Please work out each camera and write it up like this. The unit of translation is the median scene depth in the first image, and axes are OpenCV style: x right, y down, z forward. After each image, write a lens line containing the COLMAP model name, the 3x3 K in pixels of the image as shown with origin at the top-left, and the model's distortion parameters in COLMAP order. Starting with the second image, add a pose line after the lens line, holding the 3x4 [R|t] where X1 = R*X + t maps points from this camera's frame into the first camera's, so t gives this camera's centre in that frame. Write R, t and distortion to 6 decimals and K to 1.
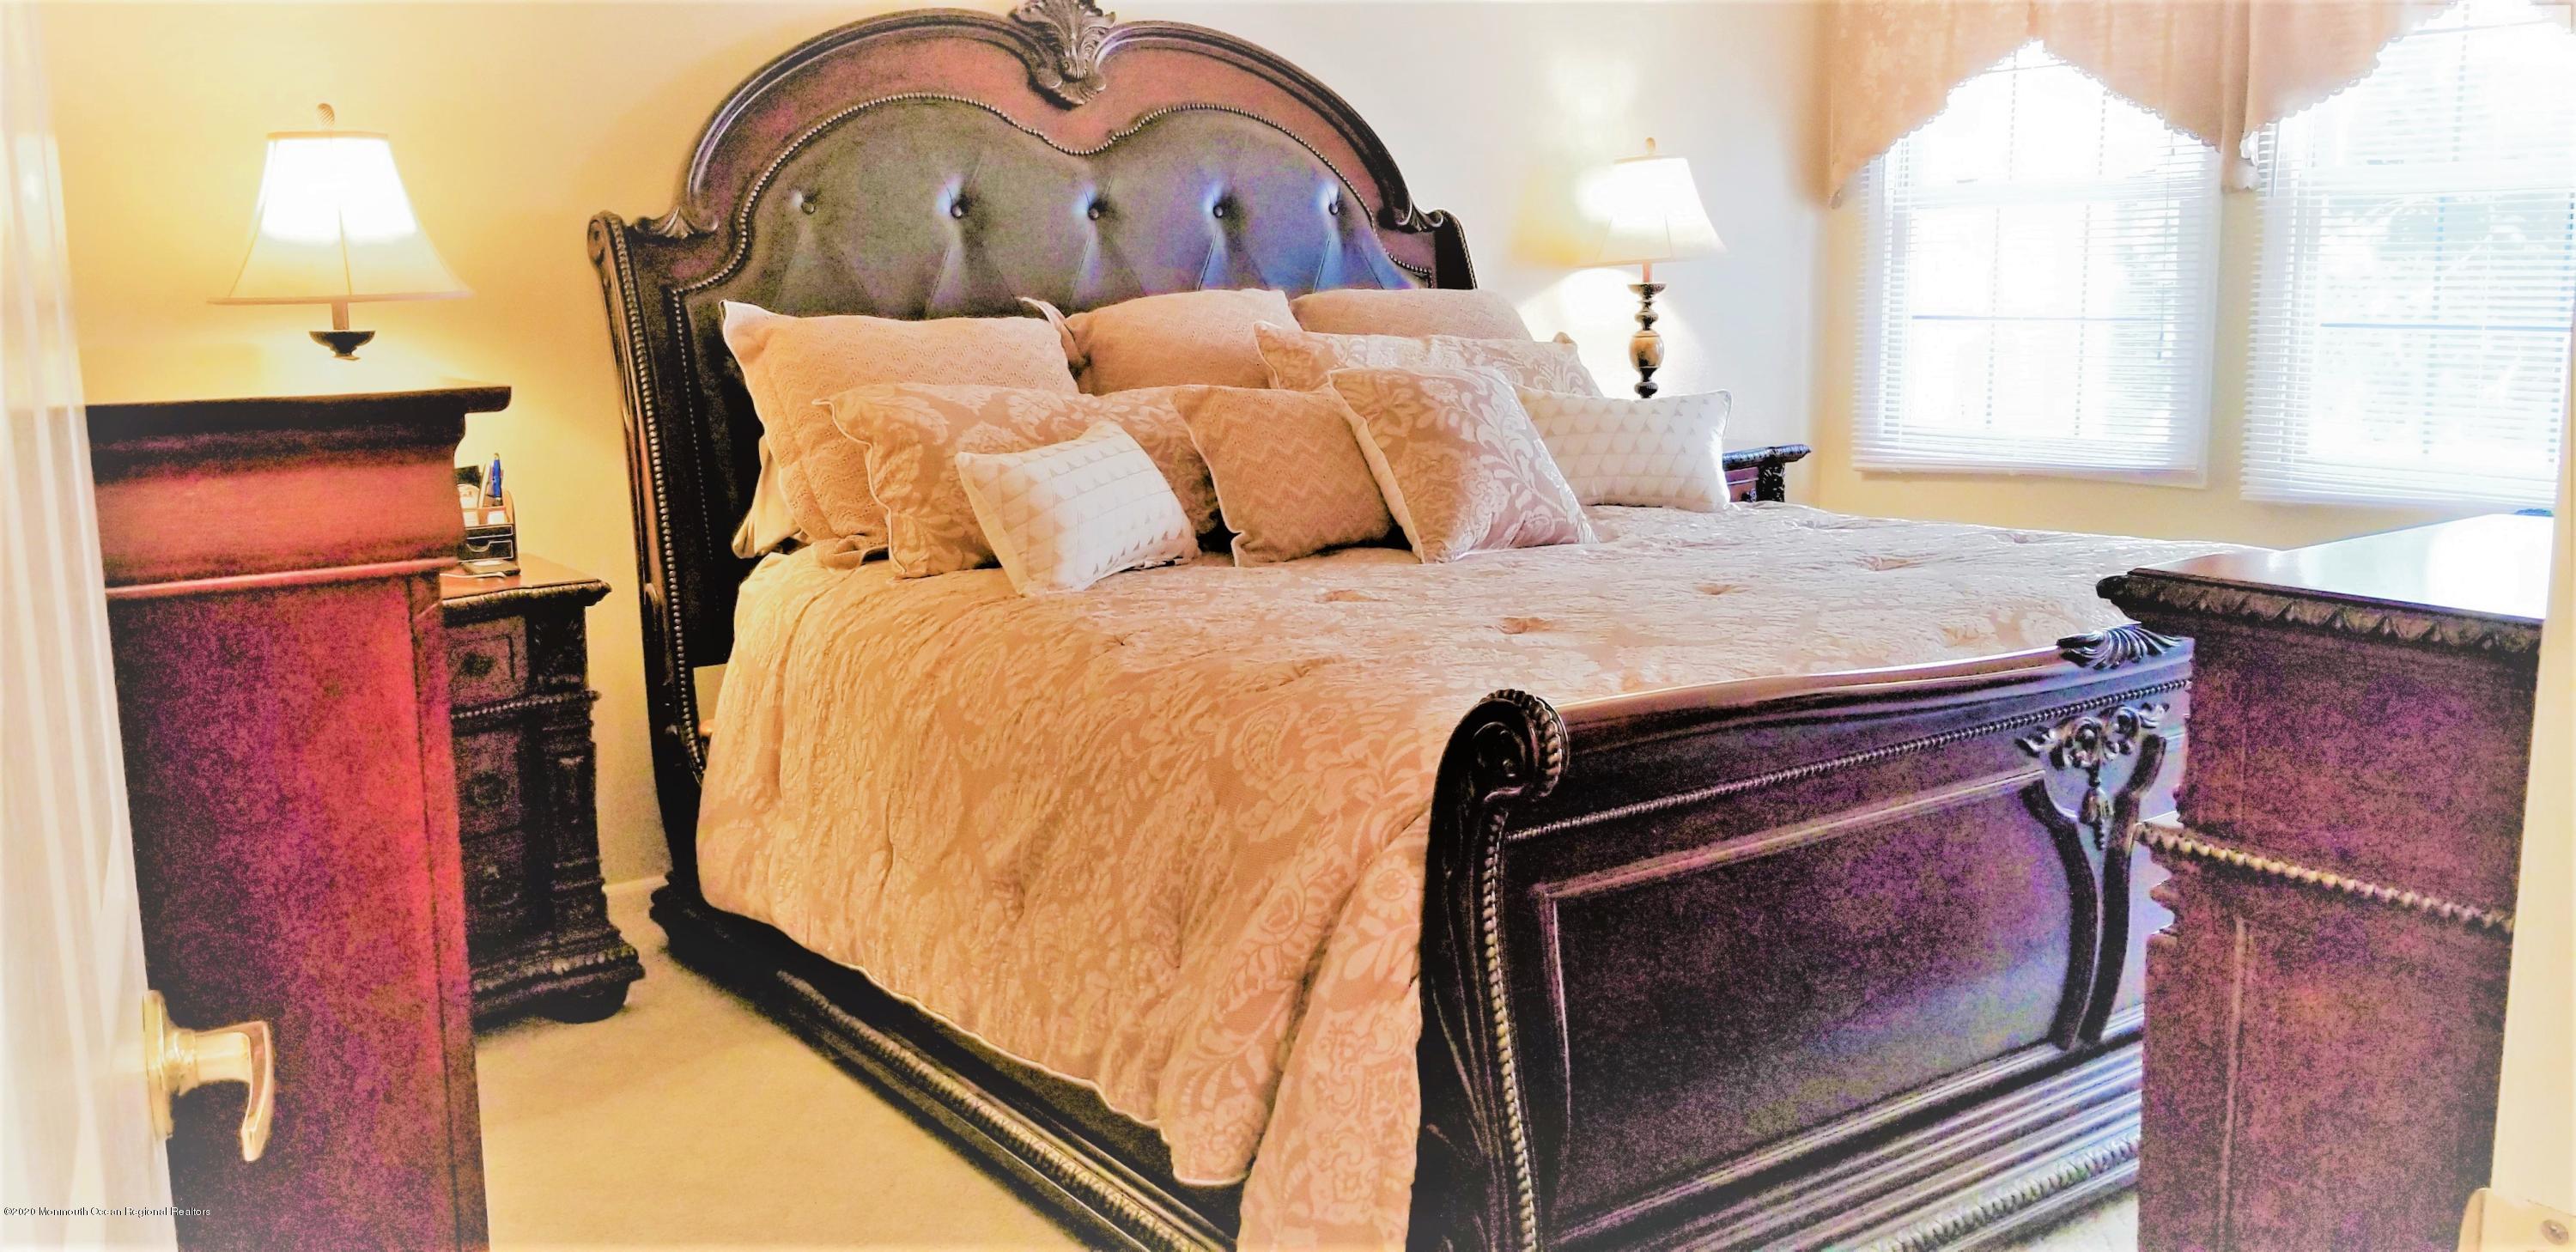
lens RADIAL K [[2095.6, 0, 1288.0], [0, 2095.6, 626.0], [0, 0, 1]] dist [0.001058, -0.003987]
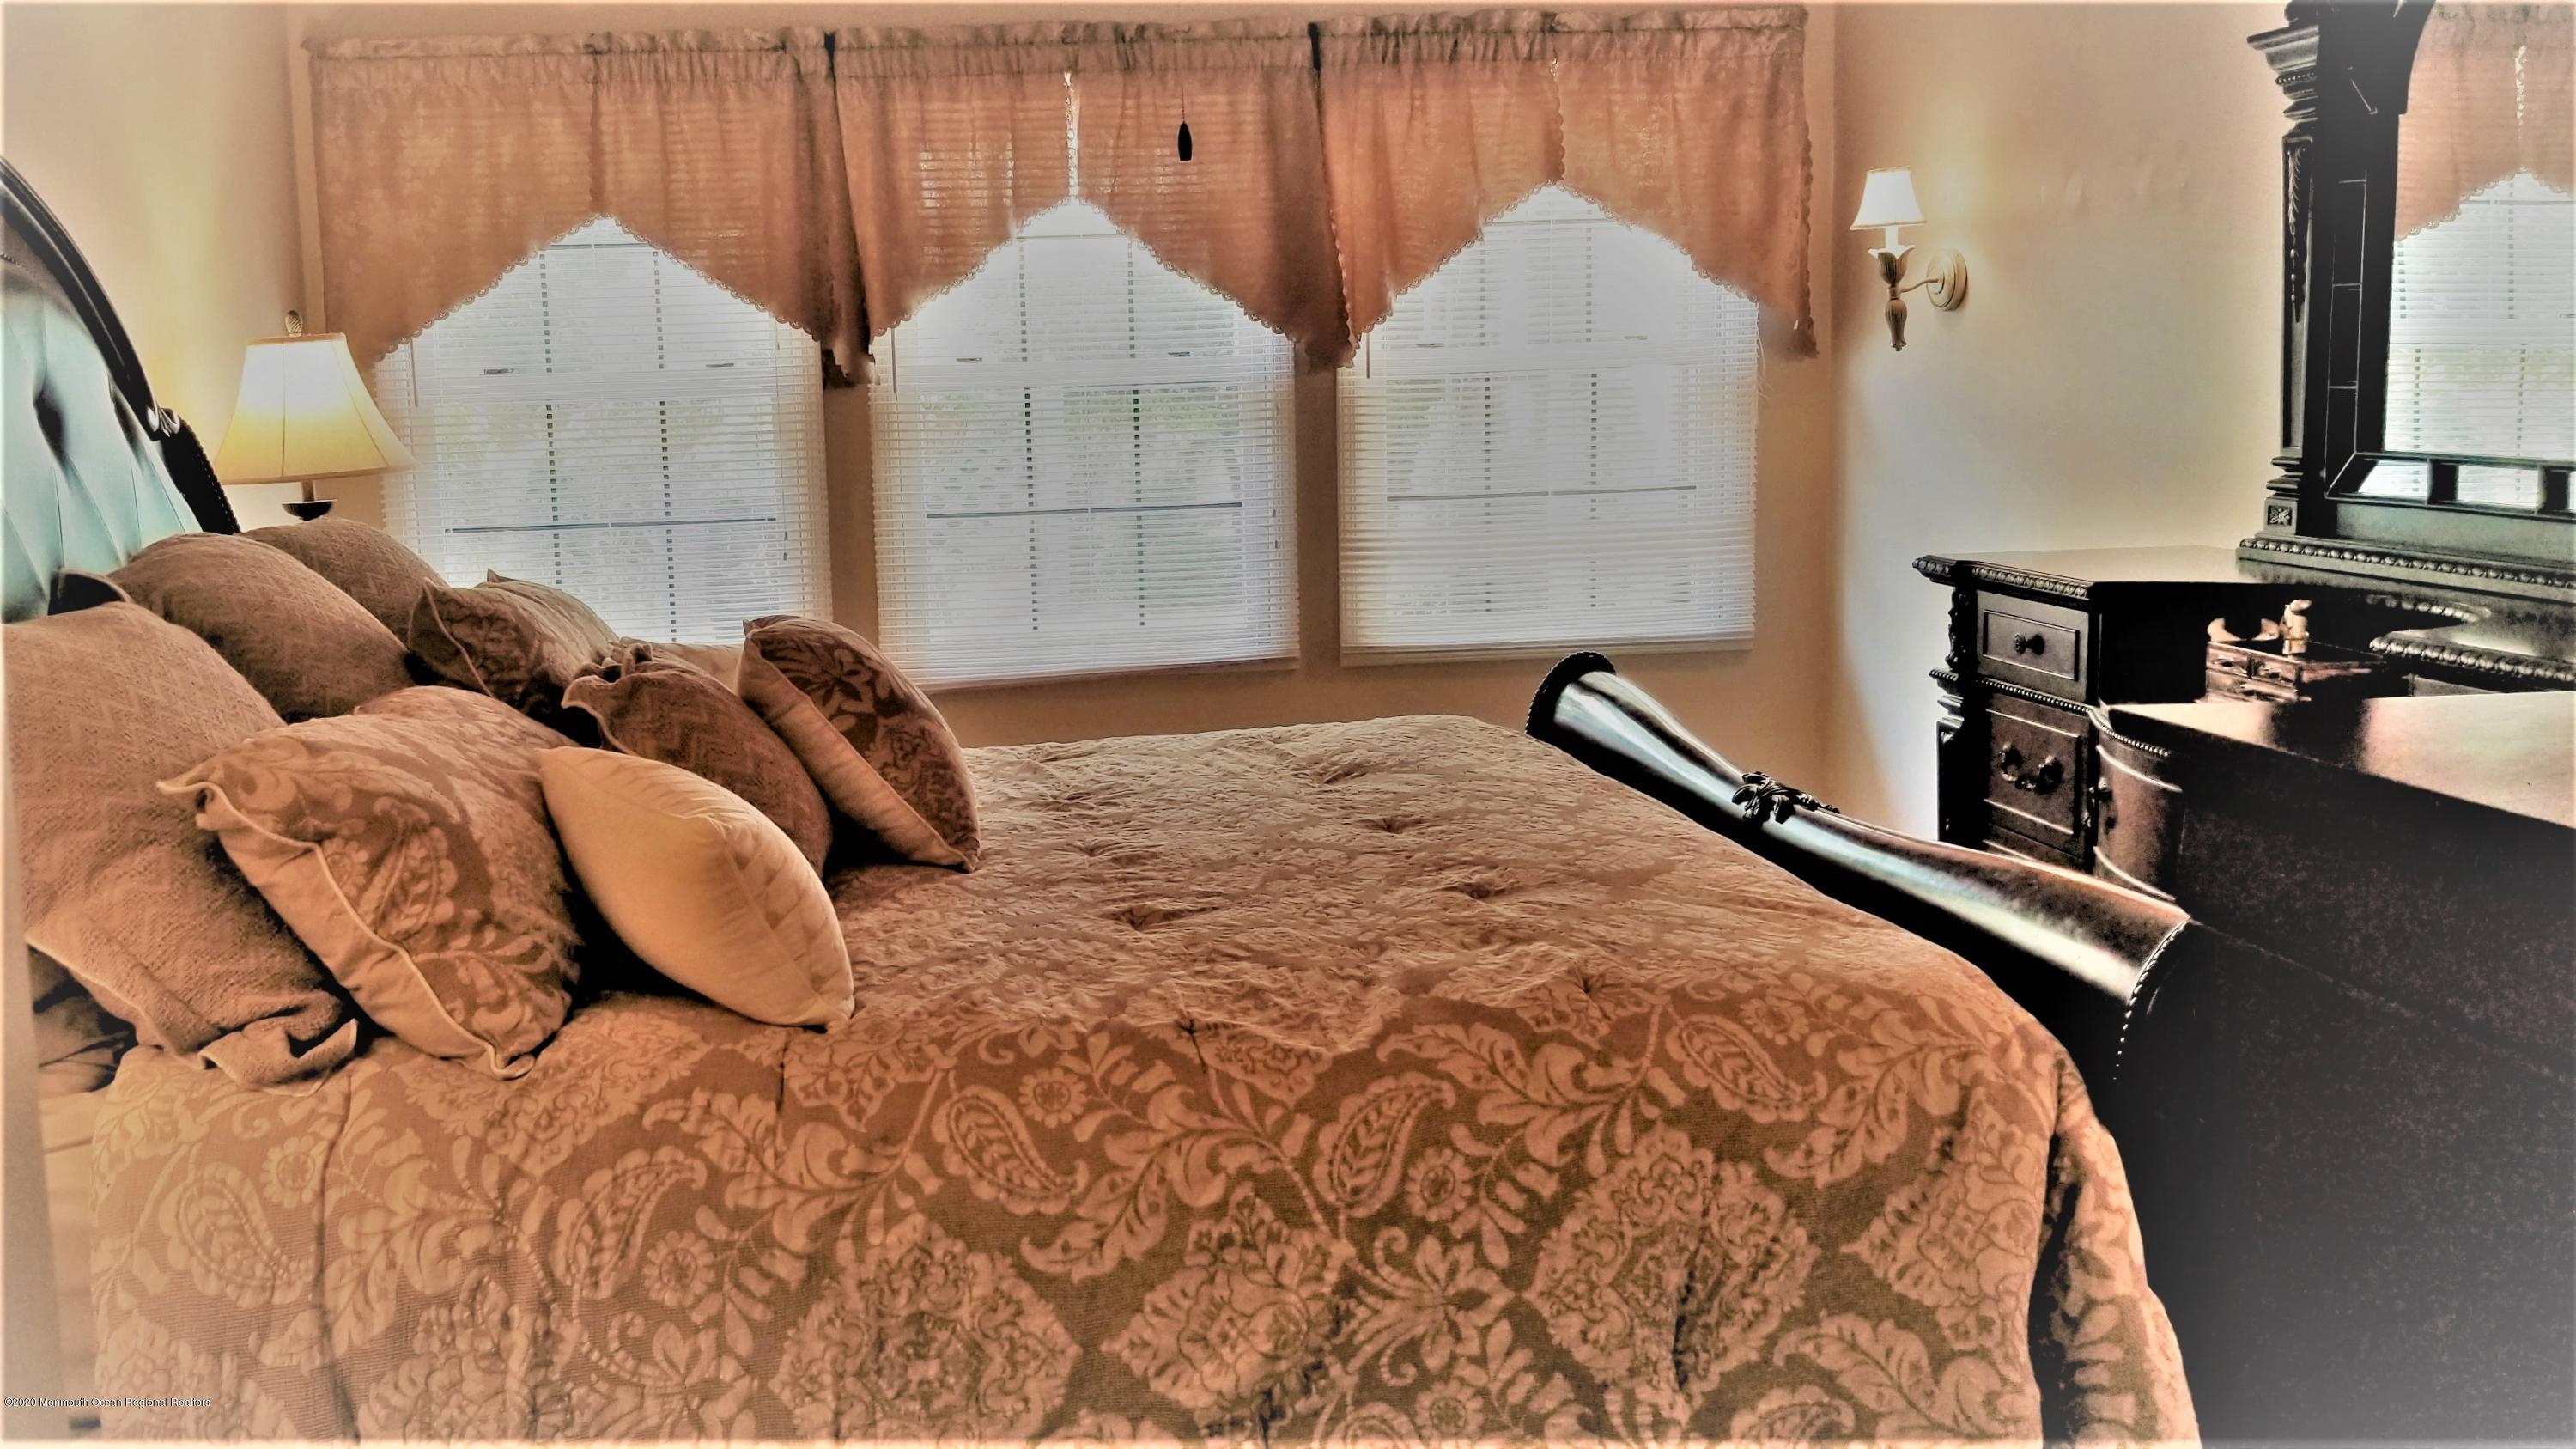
lens RADIAL K [[2155.4, 0, 1288.0], [0, 2155.4, 724.5], [0, 0, 1]] dist [0.063579, 0.000307]
pose [[0.508079, -0.132512, 0.851056, -0.567906], [0.172656, 0.983708, 0.050092, -0.105284], [-0.843828, 0.121489, 0.522680, 0.492712]]
